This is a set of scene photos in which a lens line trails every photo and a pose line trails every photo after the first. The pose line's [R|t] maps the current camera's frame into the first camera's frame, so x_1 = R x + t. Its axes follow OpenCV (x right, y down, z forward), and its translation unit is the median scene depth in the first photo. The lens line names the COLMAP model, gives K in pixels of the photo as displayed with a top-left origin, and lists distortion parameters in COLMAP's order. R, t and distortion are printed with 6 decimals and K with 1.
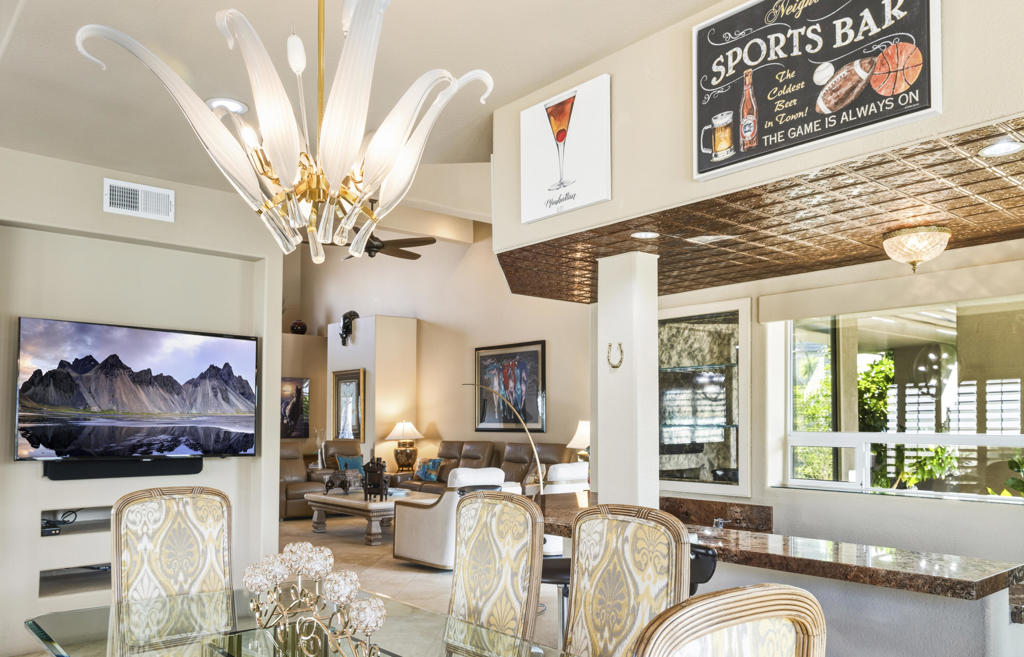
lens RADIAL K [[780.5, 0, 489.9], [0, 780.5, 368.3], [0, 0, 1]] dist [-0.003695, -0.002846]
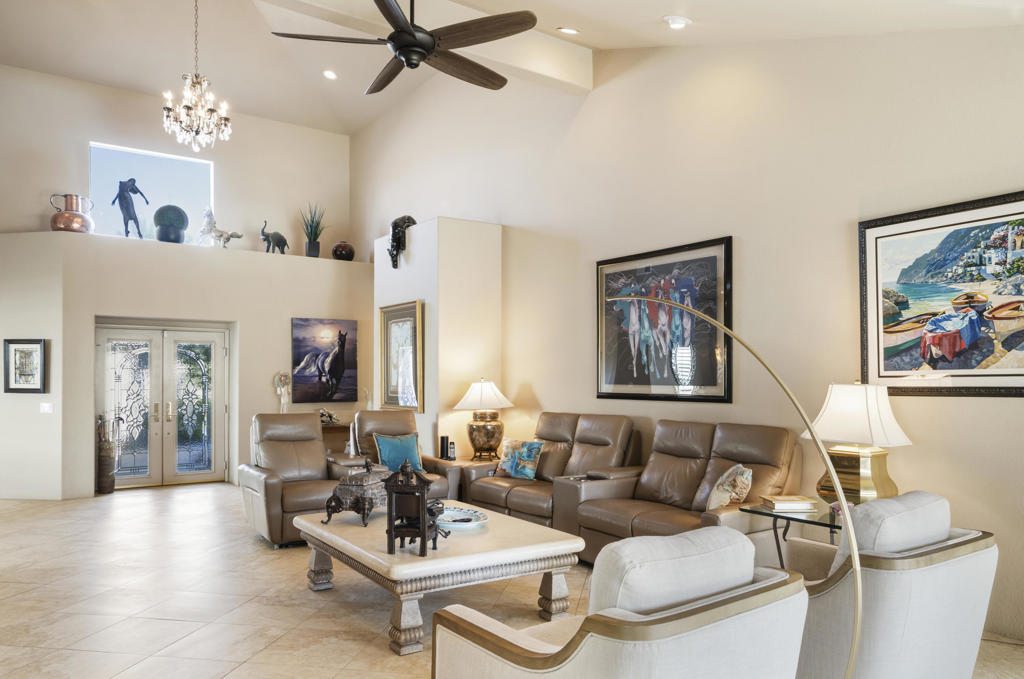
lens RADIAL K [[736.4, 0, 508.0], [0, 736.4, 375.3], [0, 0, 1]] dist [0.026931, 0.002739]
pose [[0.995874, 0.002722, -0.090708, -0.033517], [0.003273, 0.997822, 0.065878, 0.023227], [0.090689, -0.065903, 0.993696, 0.392699]]
